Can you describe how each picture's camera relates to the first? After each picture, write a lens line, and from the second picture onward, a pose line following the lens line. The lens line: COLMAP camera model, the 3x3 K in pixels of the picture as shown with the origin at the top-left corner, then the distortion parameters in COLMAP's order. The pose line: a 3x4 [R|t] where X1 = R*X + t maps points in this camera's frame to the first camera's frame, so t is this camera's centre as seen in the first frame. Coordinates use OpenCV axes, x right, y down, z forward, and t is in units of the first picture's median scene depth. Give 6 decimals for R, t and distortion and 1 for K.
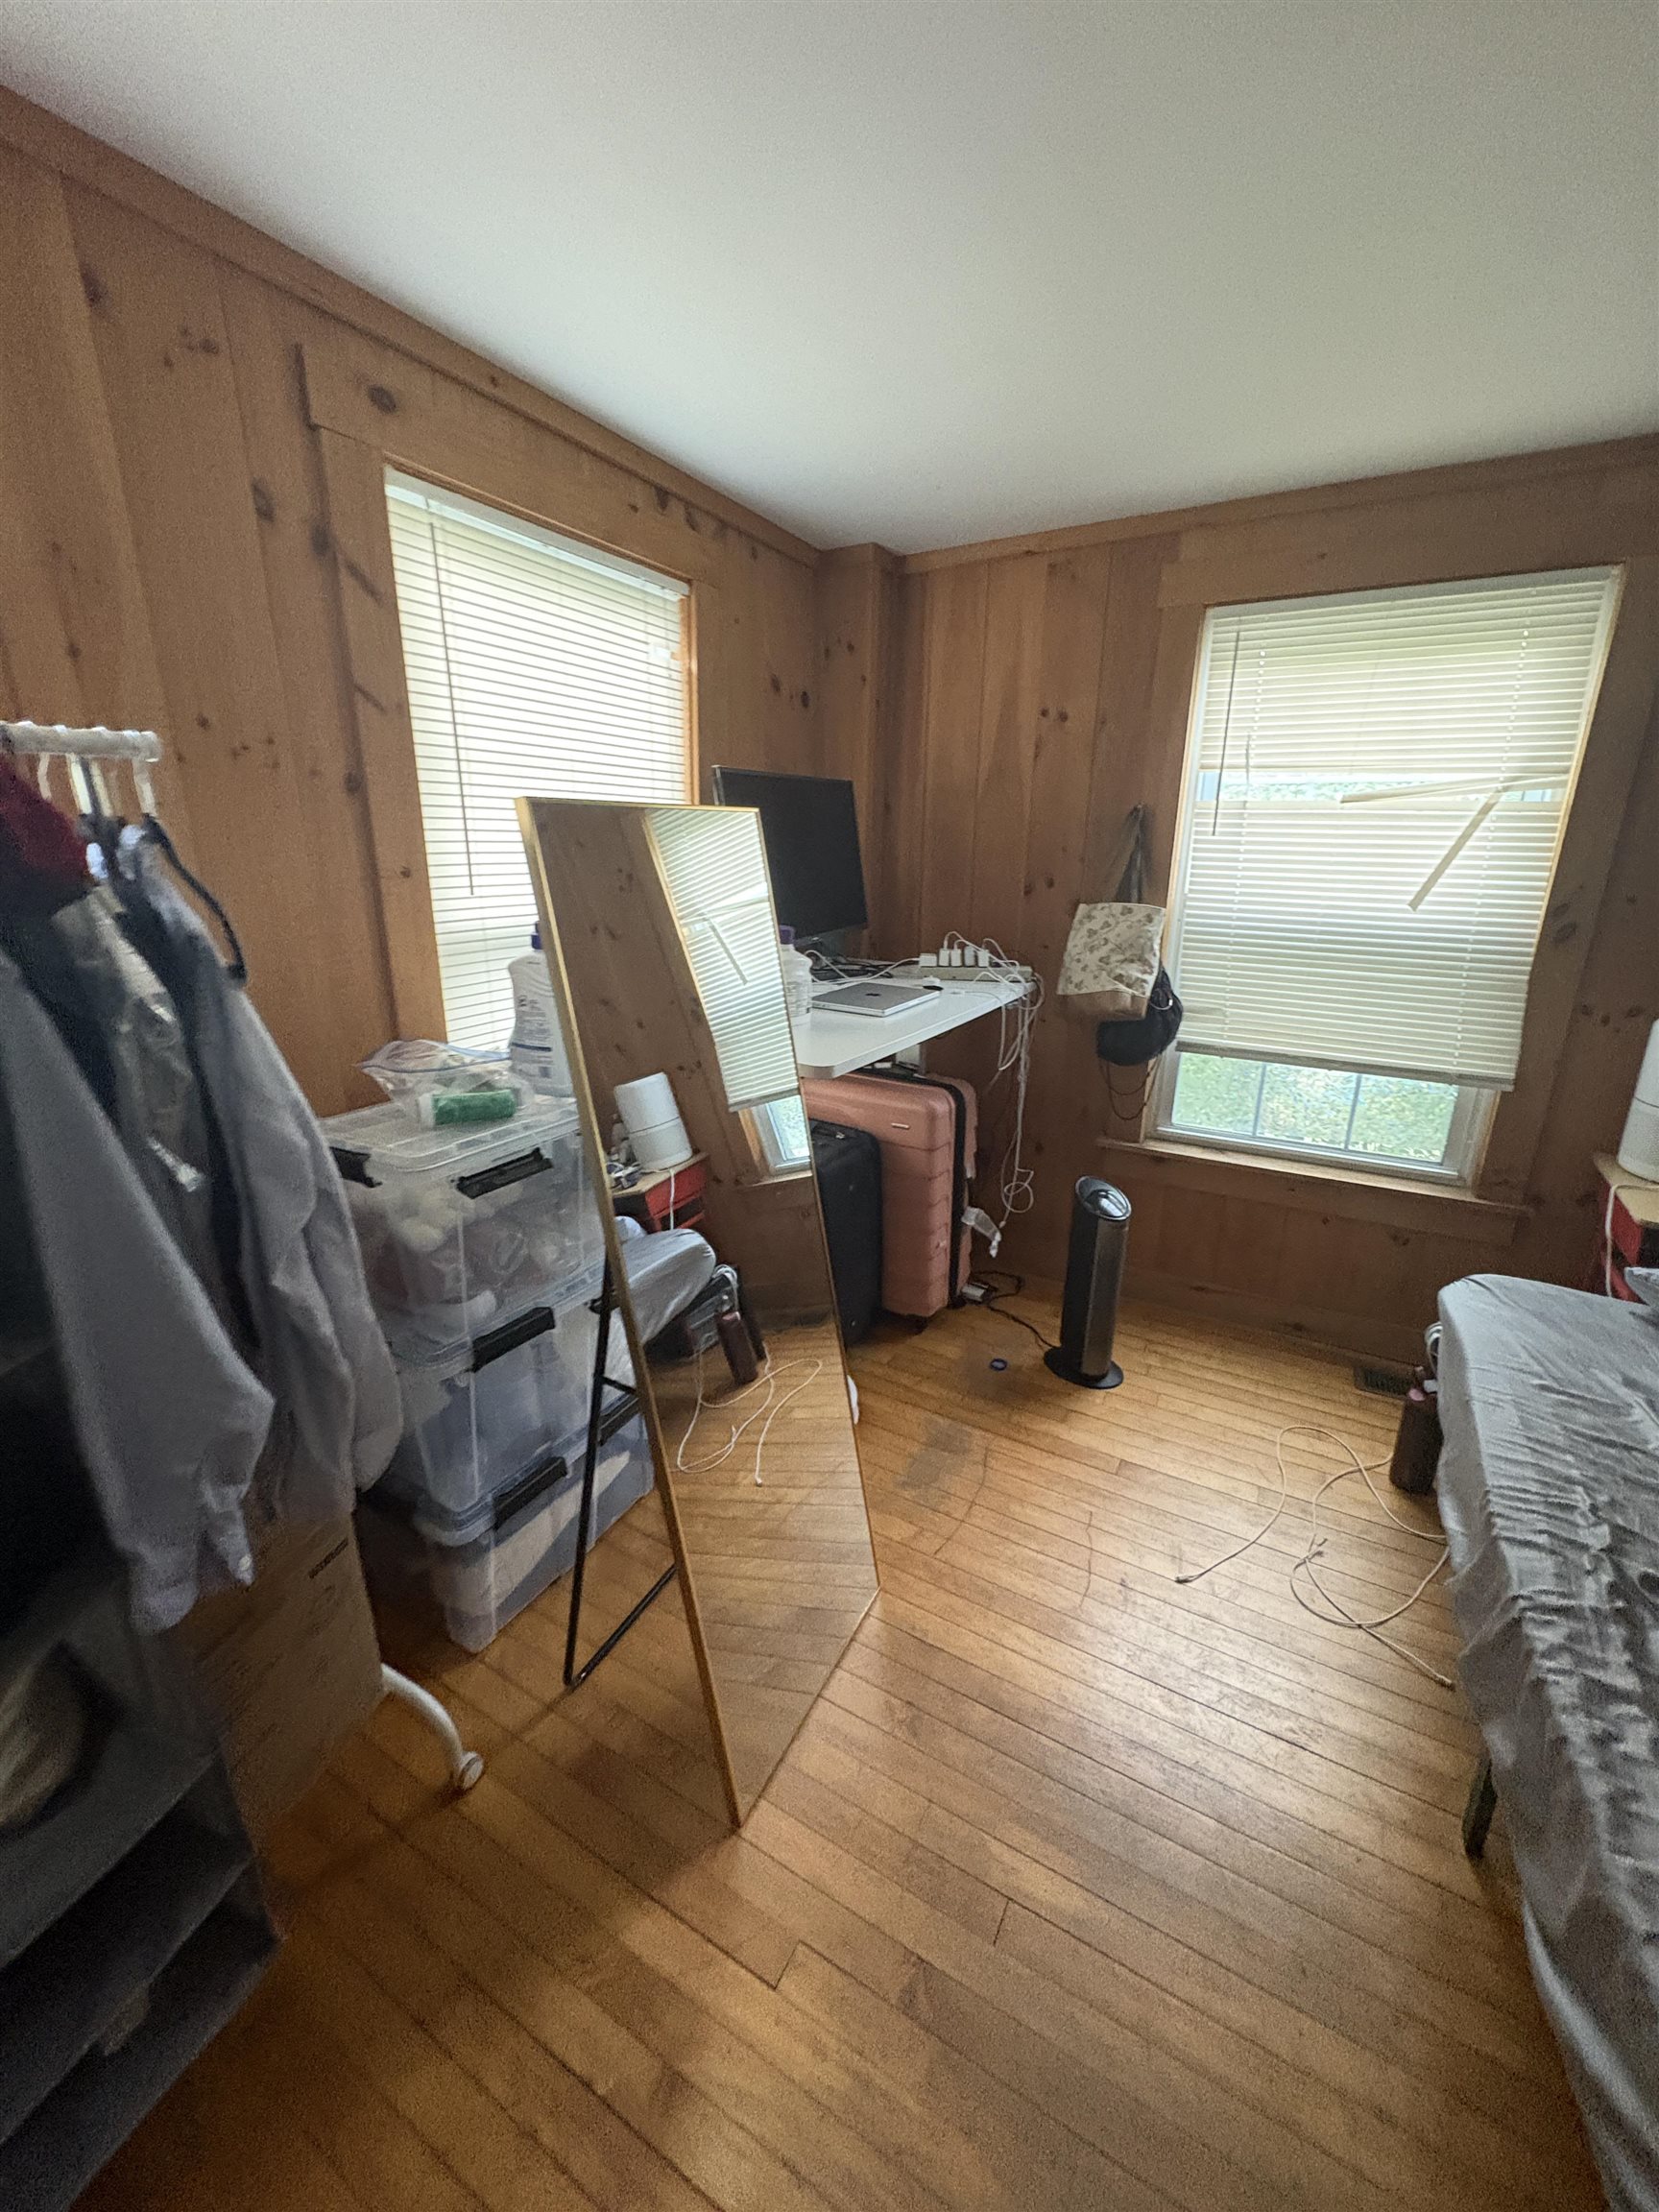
lens RADIAL K [[875.8, 0, 833.2], [0, 875.8, 1108.6], [0, 0, 1]] dist [0.000303, 0.000167]
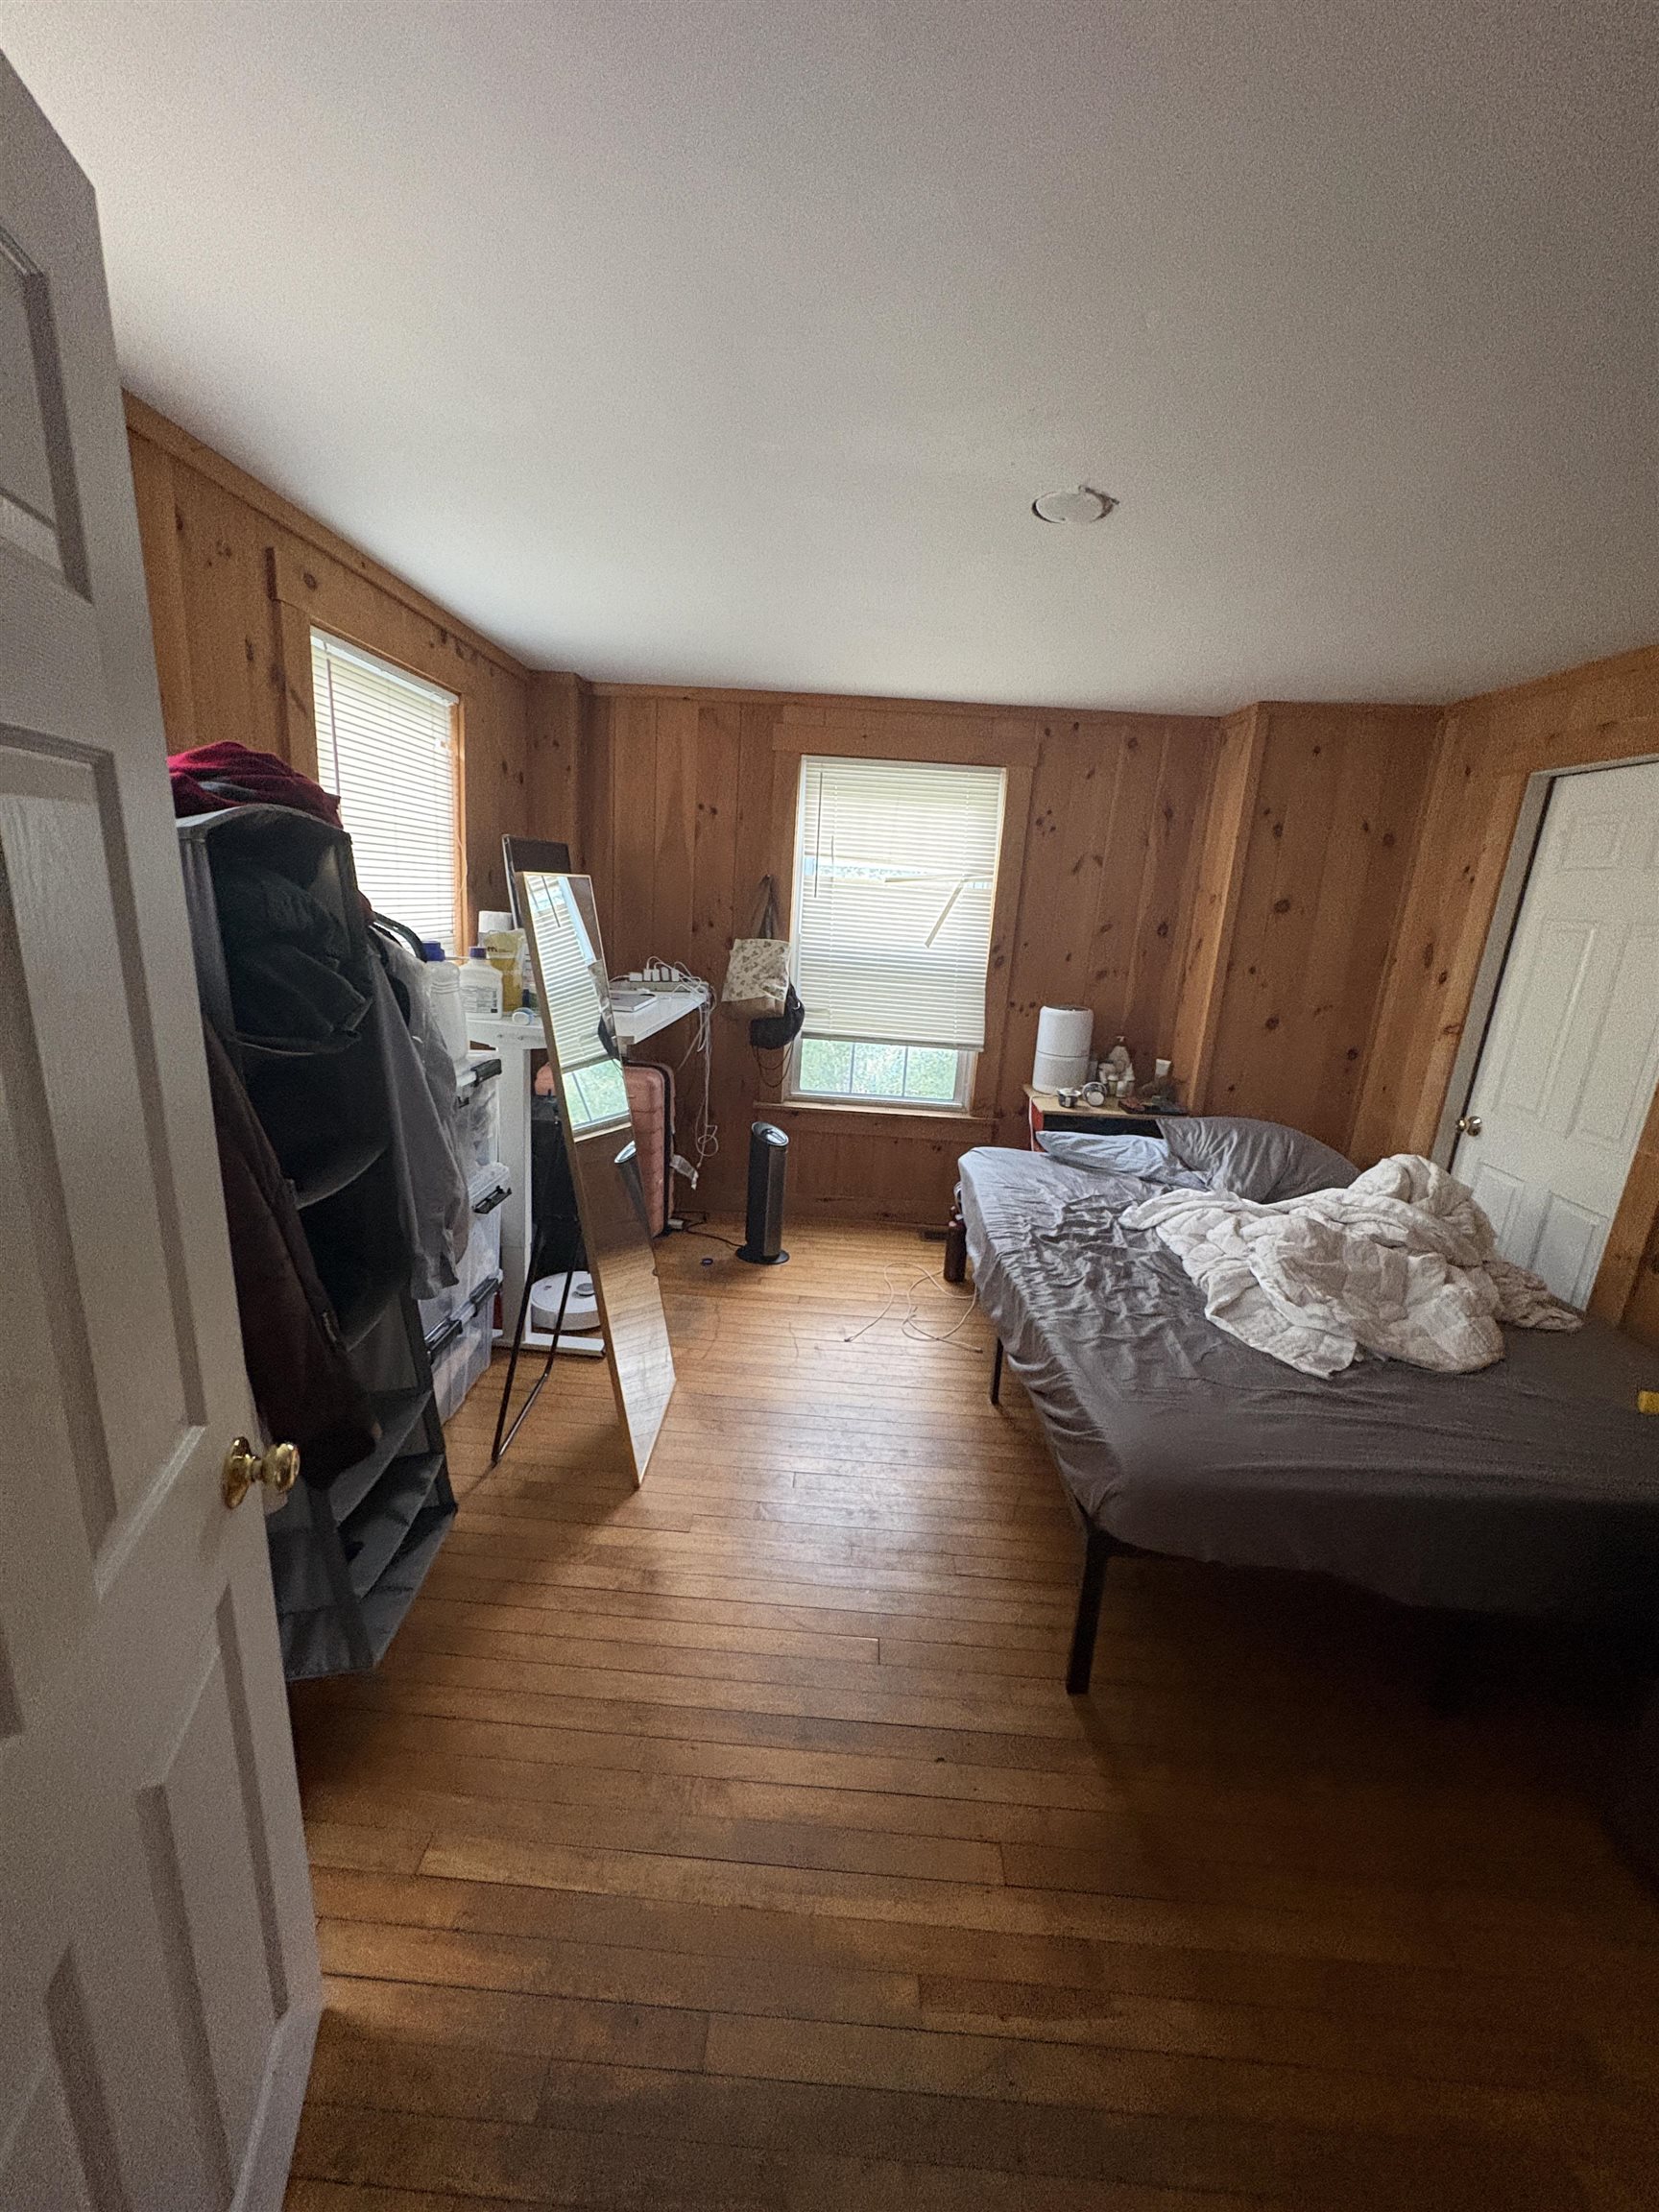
lens RADIAL K [[875.8, 0, 825.2], [0, 875.8, 1114.4], [0, 0, 1]] dist [0.000303, 0.000167]
pose [[0.889948, -0.065993, 0.451262, -0.285056], [0.081026, 0.996613, -0.014050, 0.098214], [-0.448806, 0.049068, 0.892281, -0.387153]]
